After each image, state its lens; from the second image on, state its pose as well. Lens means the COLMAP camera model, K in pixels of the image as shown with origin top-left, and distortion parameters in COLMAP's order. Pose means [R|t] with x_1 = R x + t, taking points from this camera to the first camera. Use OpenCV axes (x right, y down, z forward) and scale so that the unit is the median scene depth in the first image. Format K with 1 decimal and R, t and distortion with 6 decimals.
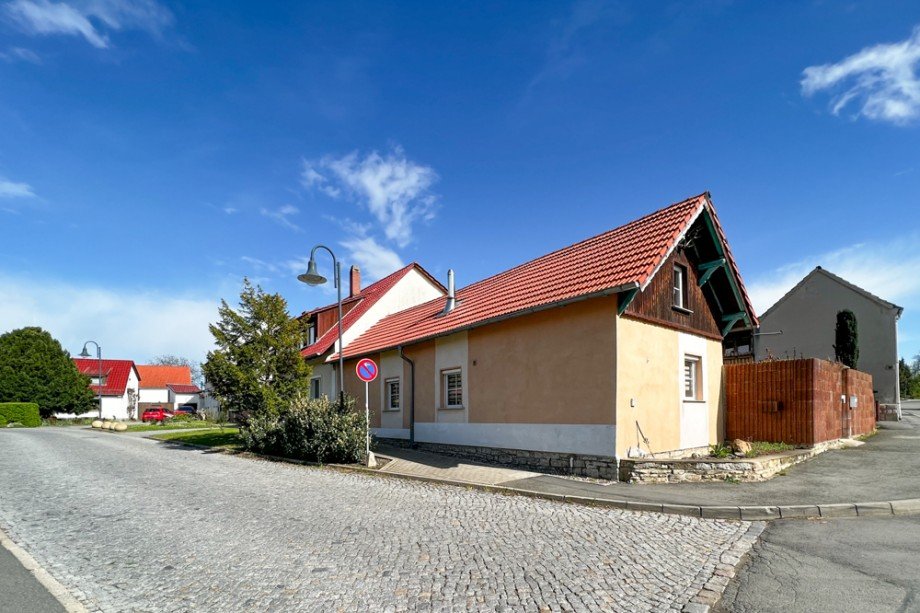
lens RADIAL K [[564.2, 0, 556.4], [0, 564.2, 302.9], [0, 0, 1]] dist [0.004498, -0.001441]
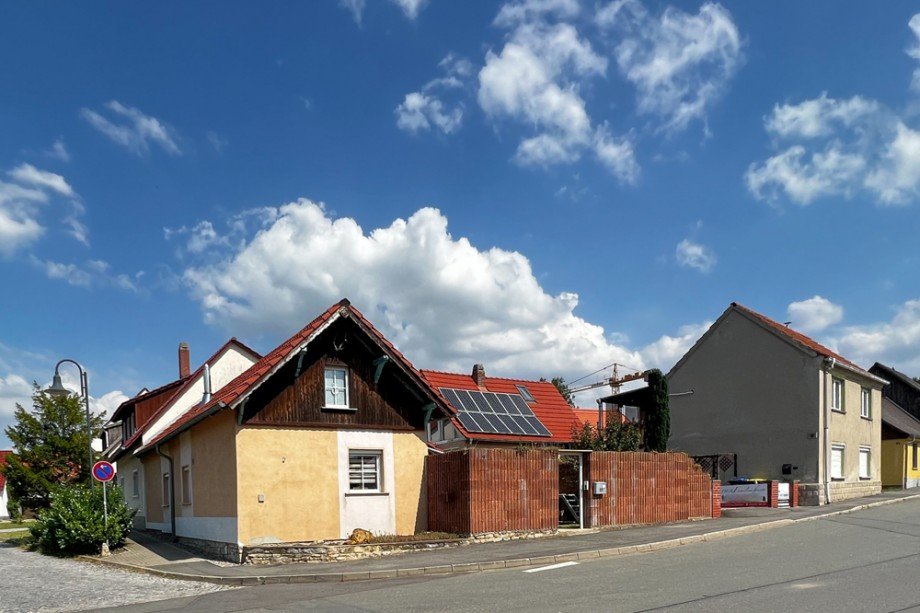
lens RADIAL K [[951.4, 0, 460.0], [0, 951.4, 306.5], [0, 0, 1]] dist [-0.009973, 0.003066]
pose [[0.961361, -0.072805, -0.265489, 0.436957], [0.070851, 0.997343, -0.016945, -0.062511], [0.266018, -0.002520, 0.963965, -0.314451]]
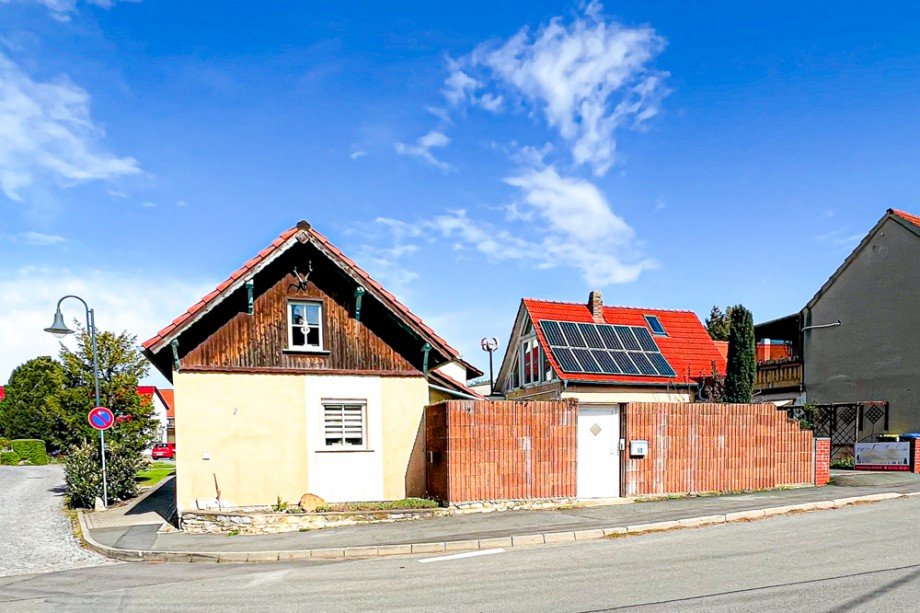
lens RADIAL K [[1031.2, 0, 514.9], [0, 1031.2, 308.2], [0, 0, 1]] dist [0.000678, 0.000687]
pose [[0.875503, -0.060707, -0.479384, 0.612816], [0.093871, 0.994544, 0.045492, -0.046485], [0.474007, -0.084829, 0.876426, -0.130842]]
